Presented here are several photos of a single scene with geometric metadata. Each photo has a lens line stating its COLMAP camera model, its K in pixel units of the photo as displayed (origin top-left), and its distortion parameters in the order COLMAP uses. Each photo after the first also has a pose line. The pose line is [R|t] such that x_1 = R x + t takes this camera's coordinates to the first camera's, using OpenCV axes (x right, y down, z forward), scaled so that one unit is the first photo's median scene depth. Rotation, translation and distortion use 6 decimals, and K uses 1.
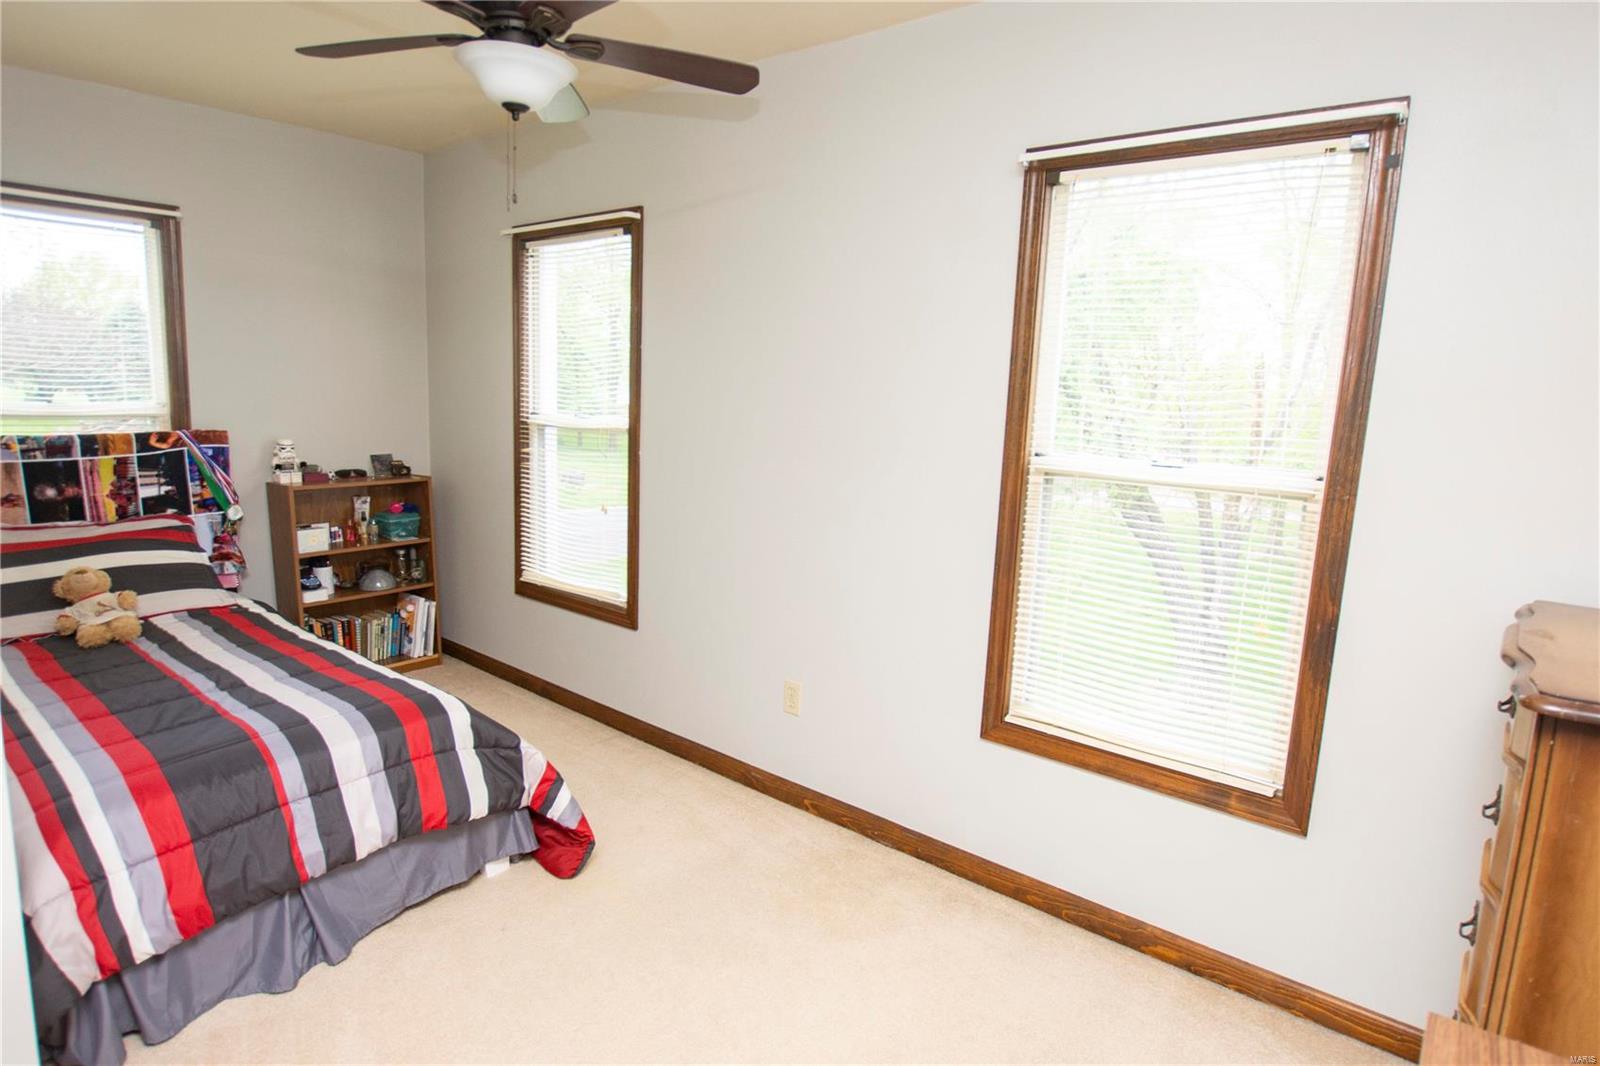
lens RADIAL K [[897.8, 0, 777.0], [0, 897.8, 531.2], [0, 0, 1]] dist [-0.028970, 0.004936]
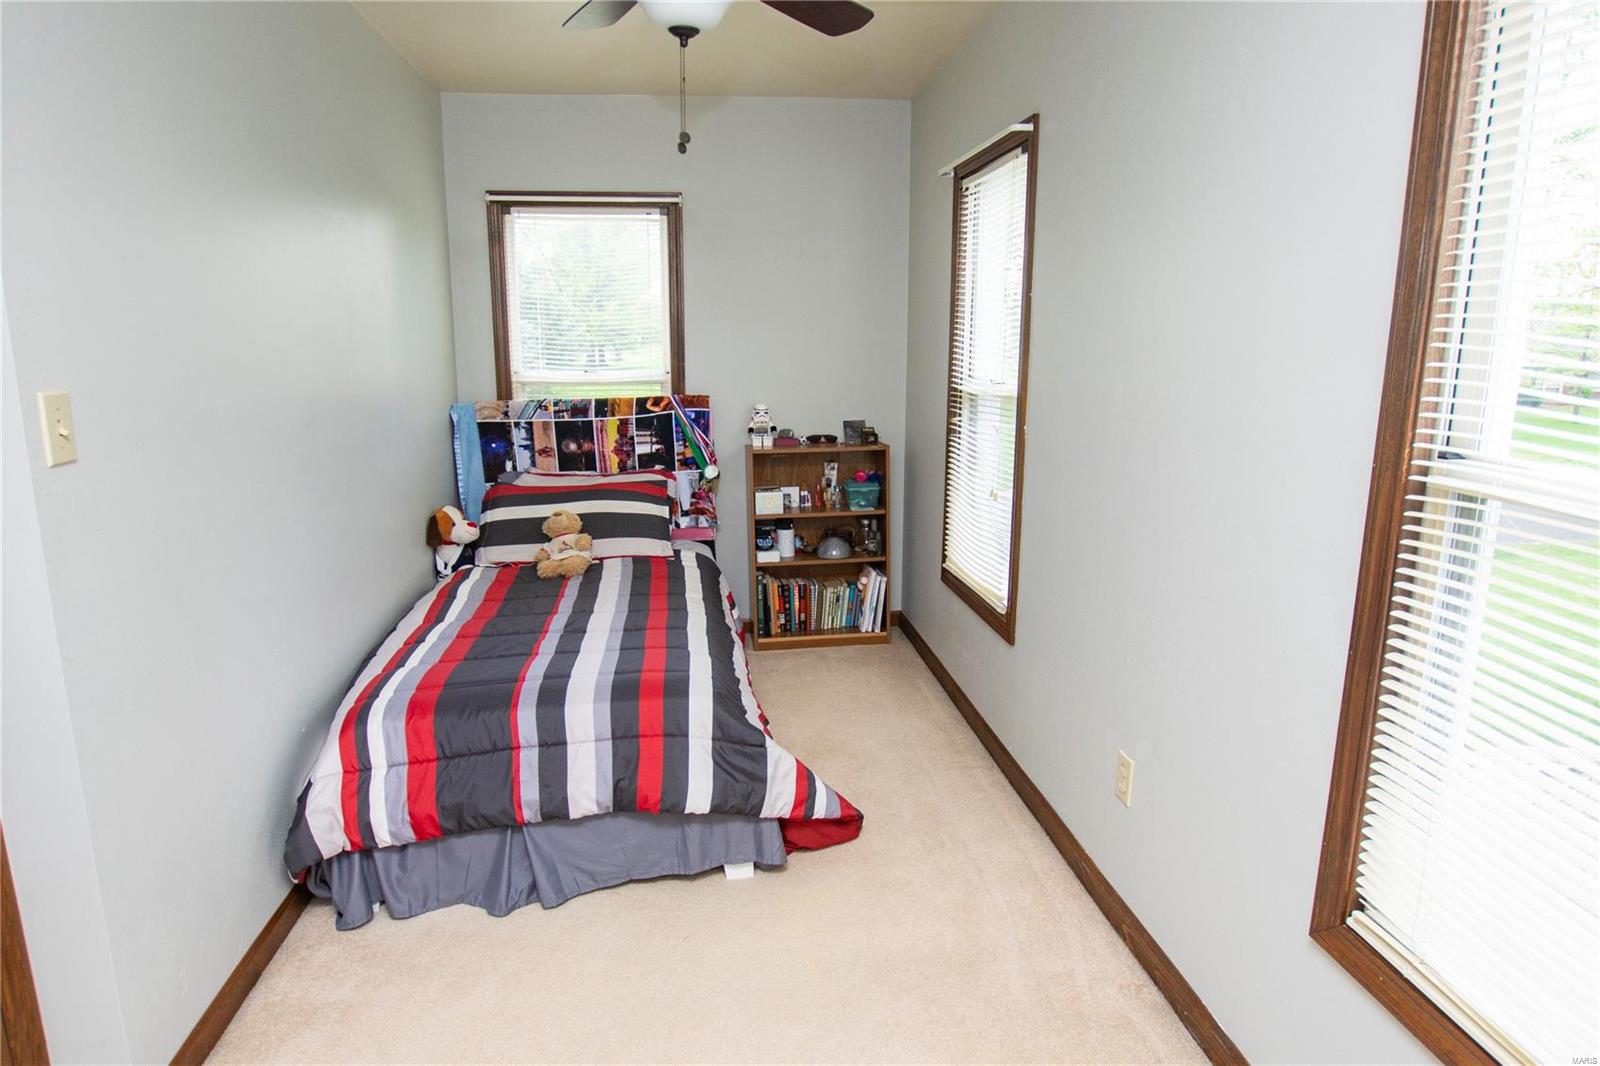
lens RADIAL K [[946.3, 0, 799.8], [0, 946.3, 530.3], [0, 0, 1]] dist [-0.029481, 0.007297]
pose [[0.732575, 0.100104, -0.673285, 0.269446], [-0.077392, 0.994962, 0.063725, -0.033510], [0.676273, 0.005423, 0.736632, 0.236590]]
